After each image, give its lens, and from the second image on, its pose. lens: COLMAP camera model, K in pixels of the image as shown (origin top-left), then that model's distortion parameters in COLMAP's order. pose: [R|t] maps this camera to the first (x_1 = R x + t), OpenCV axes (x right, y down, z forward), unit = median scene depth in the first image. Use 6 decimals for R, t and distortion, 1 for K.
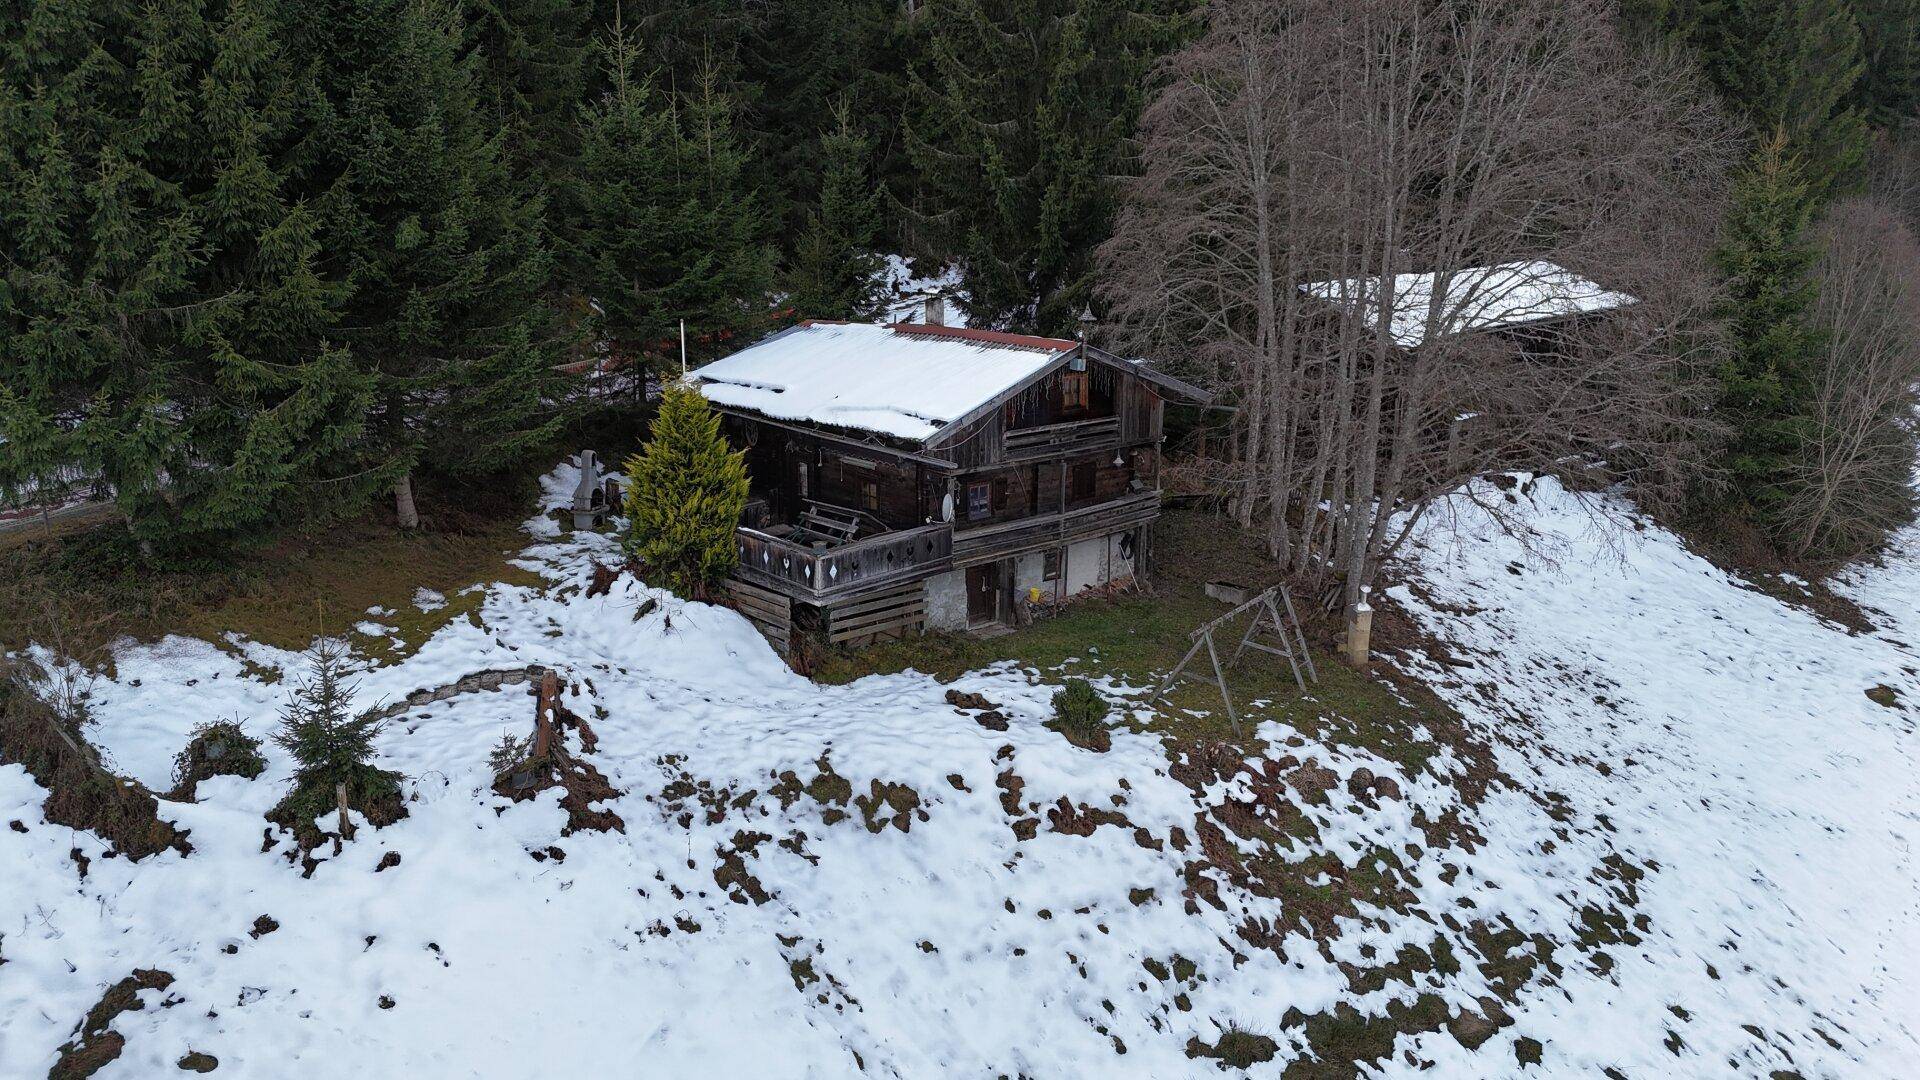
lens RADIAL K [[1423.7, 0, 960.0], [0, 1423.7, 540.0], [0, 0, 1]] dist [0.044759, -0.004684]
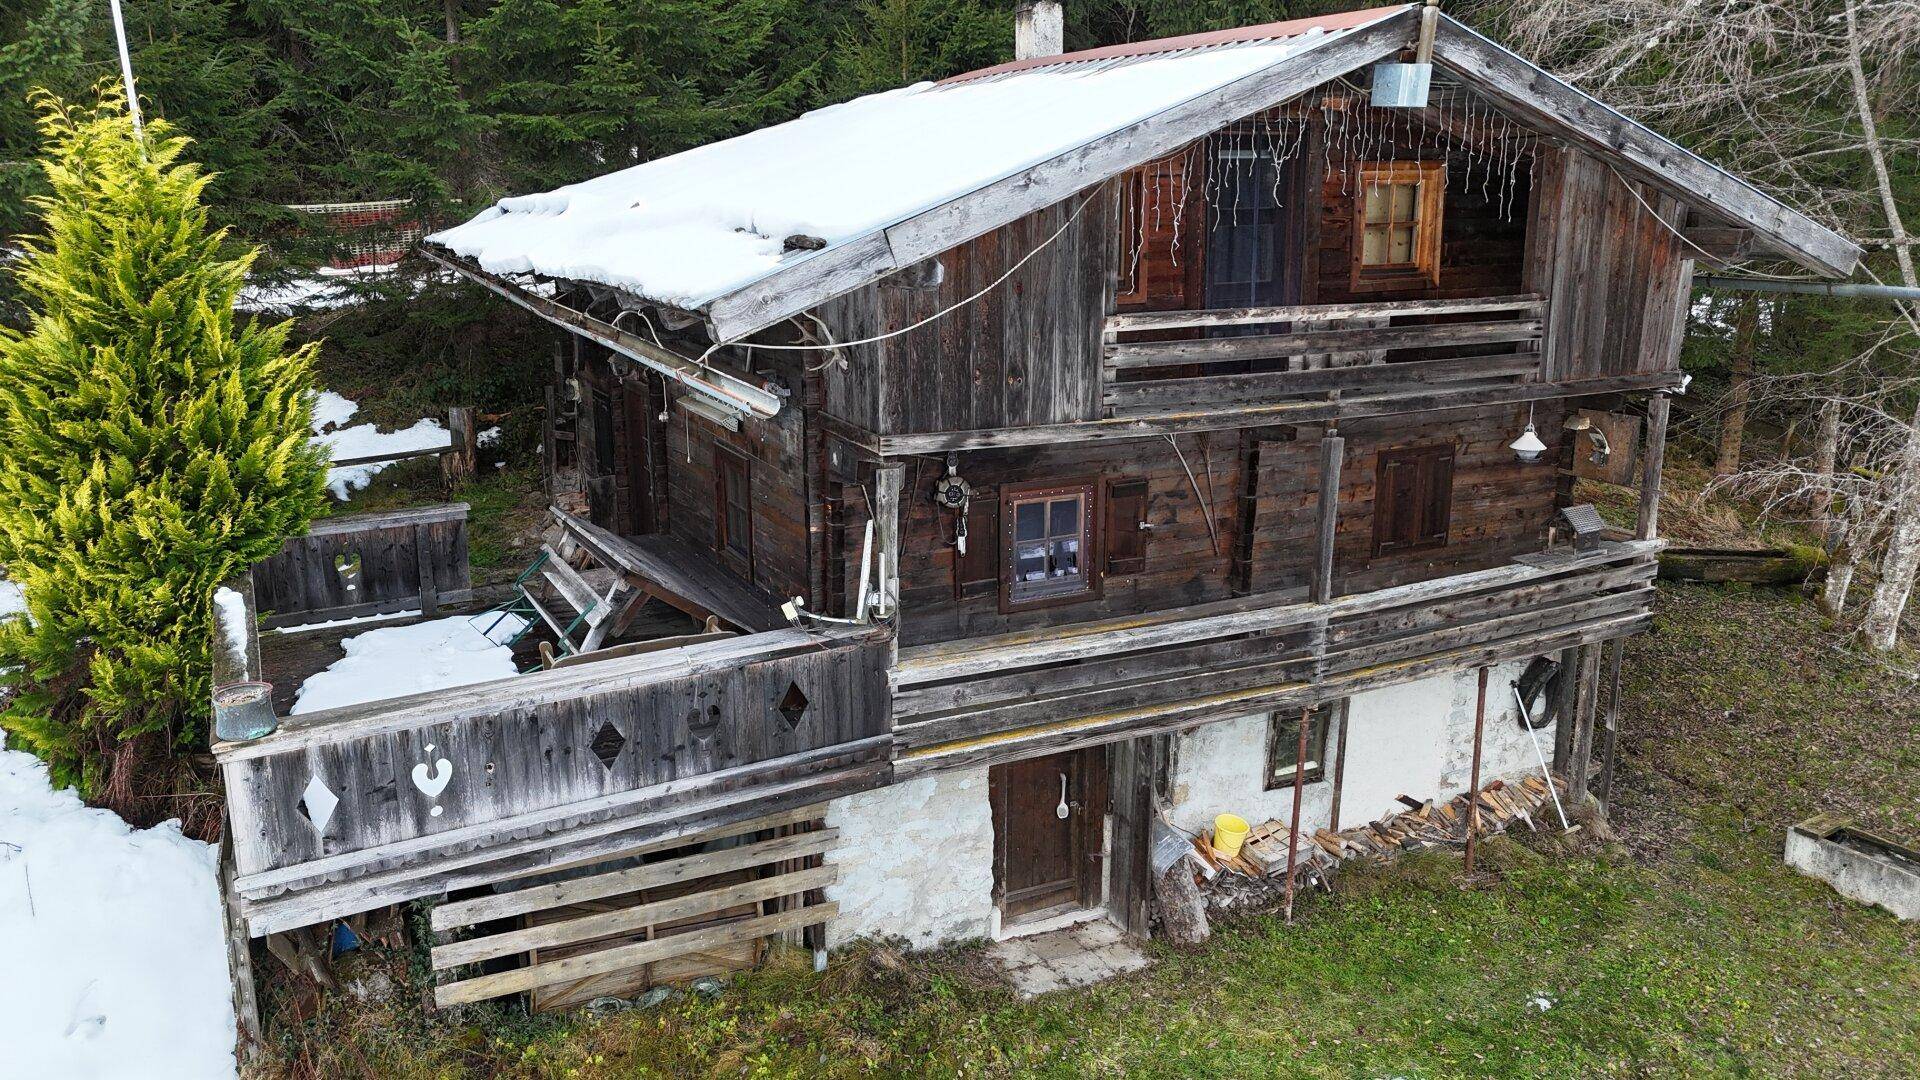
lens RADIAL K [[1423.7, 0, 960.0], [0, 1423.7, 540.0], [0, 0, 1]] dist [0.044759, -0.004684]
pose [[0.965847, 0.062341, -0.251502, 0.072232], [-0.062214, 0.998027, 0.008465, -0.029276], [0.251534, 0.007471, 0.967820, 0.673594]]
